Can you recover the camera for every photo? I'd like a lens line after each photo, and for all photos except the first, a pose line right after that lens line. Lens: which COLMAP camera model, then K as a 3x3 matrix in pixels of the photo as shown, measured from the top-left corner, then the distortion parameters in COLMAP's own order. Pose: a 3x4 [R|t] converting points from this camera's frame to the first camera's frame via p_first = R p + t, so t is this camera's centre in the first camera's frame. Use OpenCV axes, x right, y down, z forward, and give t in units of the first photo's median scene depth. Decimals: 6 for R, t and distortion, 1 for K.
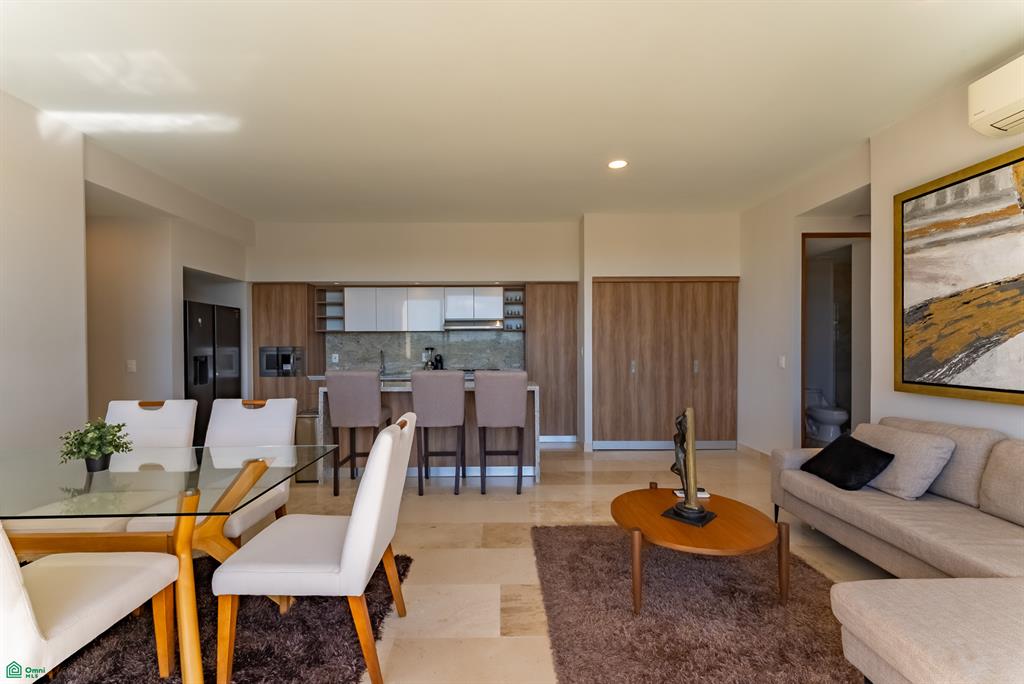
lens RADIAL K [[413.1, 0, 508.6], [0, 413.1, 345.3], [0, 0, 1]] dist [-0.003106, -0.000343]
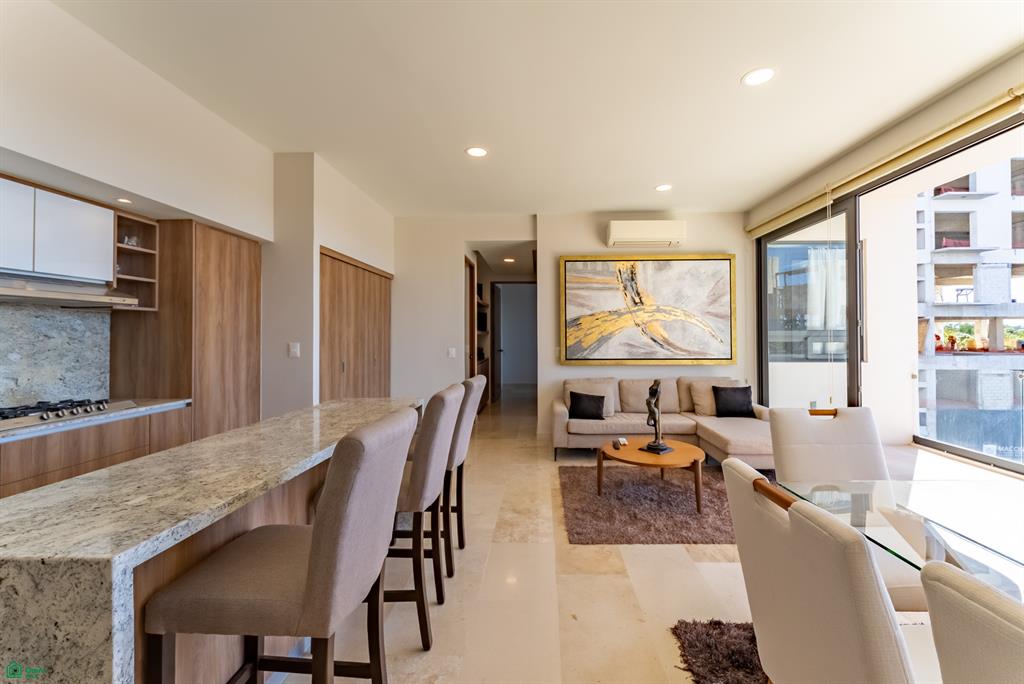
lens RADIAL K [[418.8, 0, 532.1], [0, 418.8, 331.2], [0, 0, 1]] dist [0.002250, -0.000130]
pose [[0.037792, 0.016115, 0.999156, -0.583122], [0.002166, 0.999866, -0.016209, -0.004141], [-0.999283, 0.002777, 0.037752, 0.697812]]
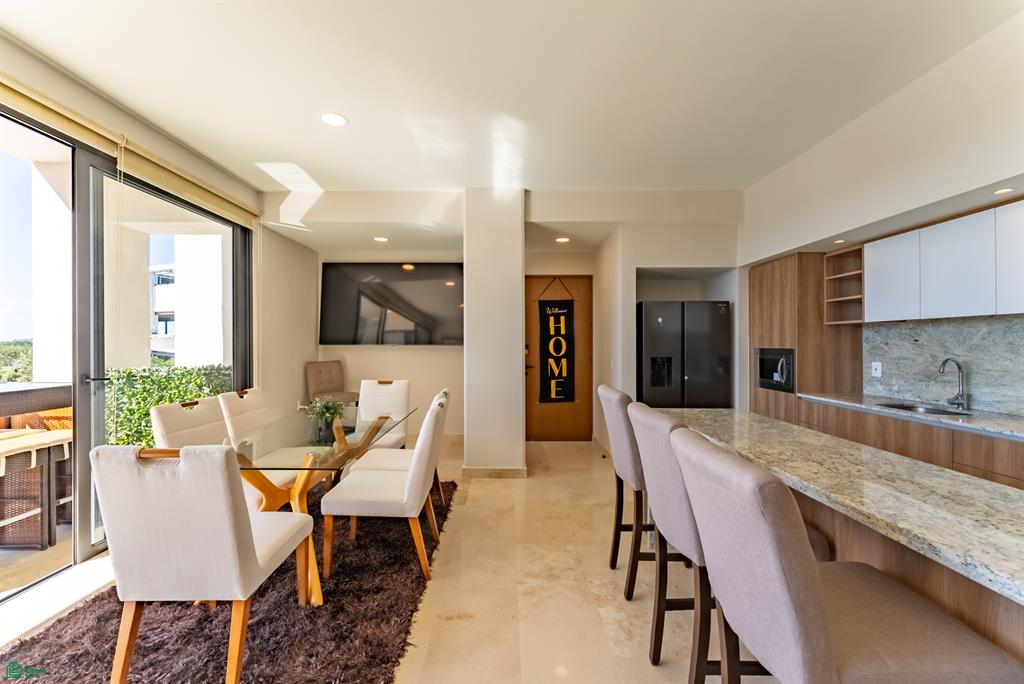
lens RADIAL K [[413.1, 0, 508.6], [0, 413.1, 345.3], [0, 0, 1]] dist [-0.003106, -0.000343]
pose [[-0.015601, 0.009752, -0.999831, 0.220886], [0.001003, 0.999952, 0.009738, -0.011454], [0.999878, -0.000851, -0.015610, 0.683213]]
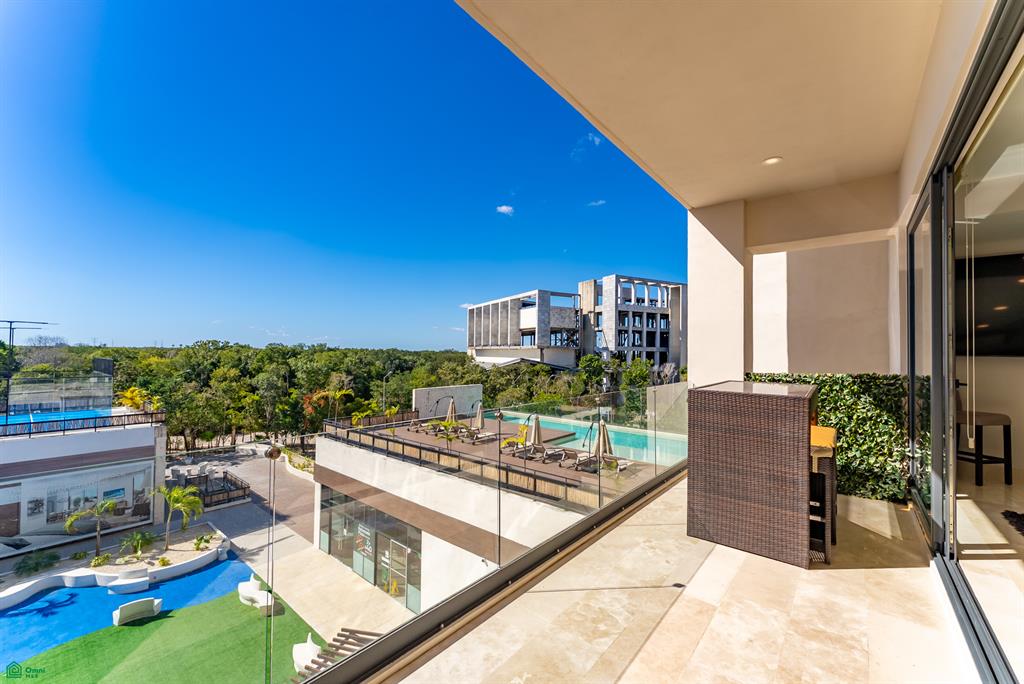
lens RADIAL K [[409.1, 0, 508.4], [0, 409.1, 343.7], [0, 0, 1]] dist [0.002291, -0.000259]
pose [[-0.655467, -0.021407, -0.754920, 0.539988], [-0.010288, 0.999759, -0.019417, -0.000719], [0.755153, -0.004961, -0.655529, -0.012430]]
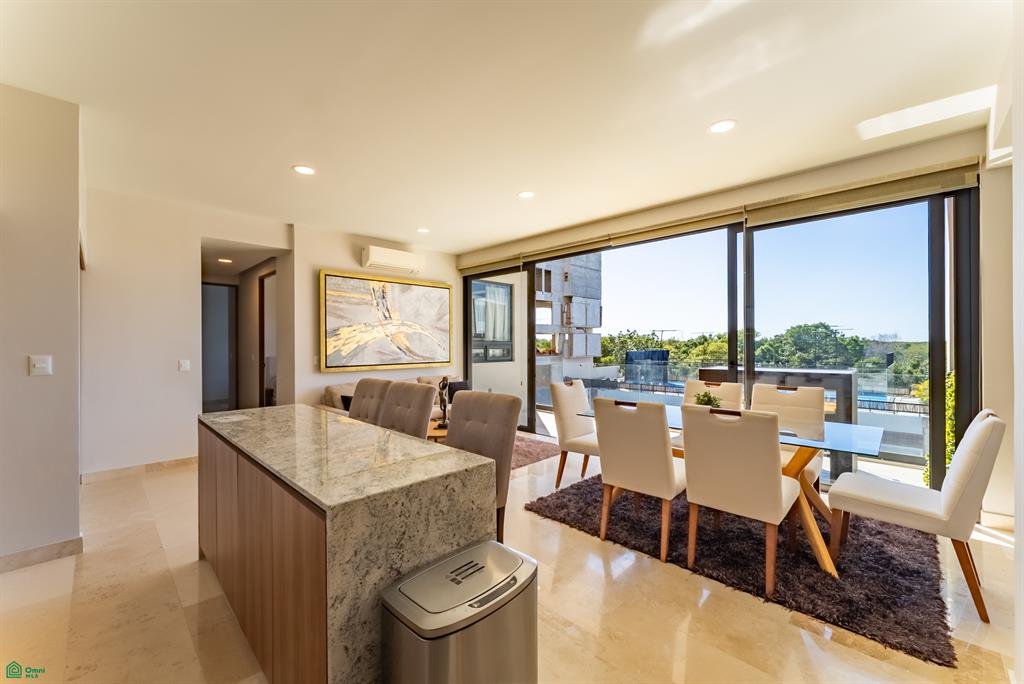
lens RADIAL K [[409.1, 0, 508.4], [0, 409.1, 343.7], [0, 0, 1]] dist [0.002291, -0.000259]
pose [[-0.697413, 0.007323, 0.716633, -0.663220], [0.006488, 0.999971, -0.003904, -0.006178], [-0.716641, 0.001927, -0.697440, 1.117969]]
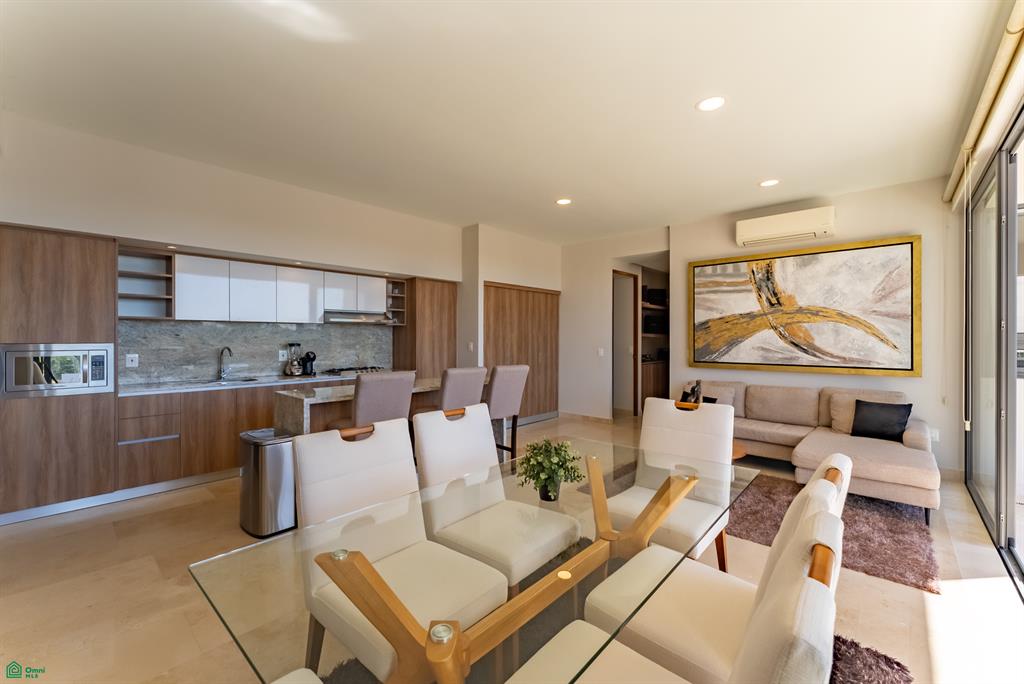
lens RADIAL K [[417.0, 0, 506.6], [0, 417.0, 338.3], [0, 0, 1]] dist [-0.001157, -0.000231]
pose [[0.692444, 0.004663, 0.721456, -0.664085], [-0.005629, 0.999984, -0.001060, -0.007766], [-0.721449, -0.003327, 0.692459, 0.189244]]
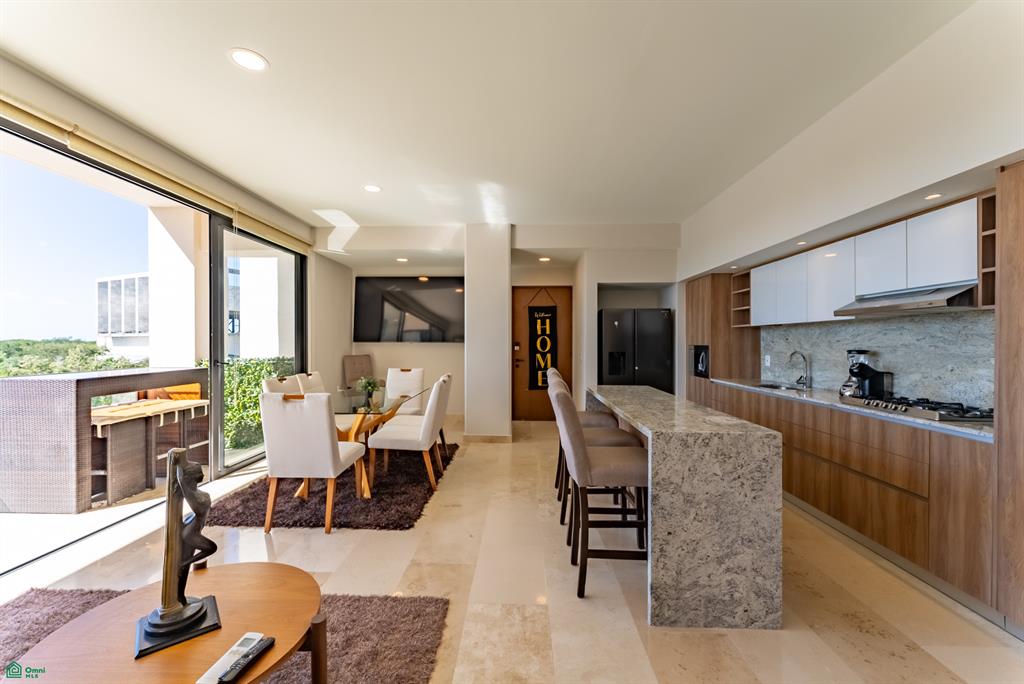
lens RADIAL K [[409.1, 0, 508.4], [0, 409.1, 343.7], [0, 0, 1]] dist [0.002291, -0.000259]
pose [[-0.050370, 0.009003, -0.998690, 0.508948], [-0.000811, 0.999959, 0.009055, -0.009803], [0.998730, 0.001266, -0.050361, 0.760486]]
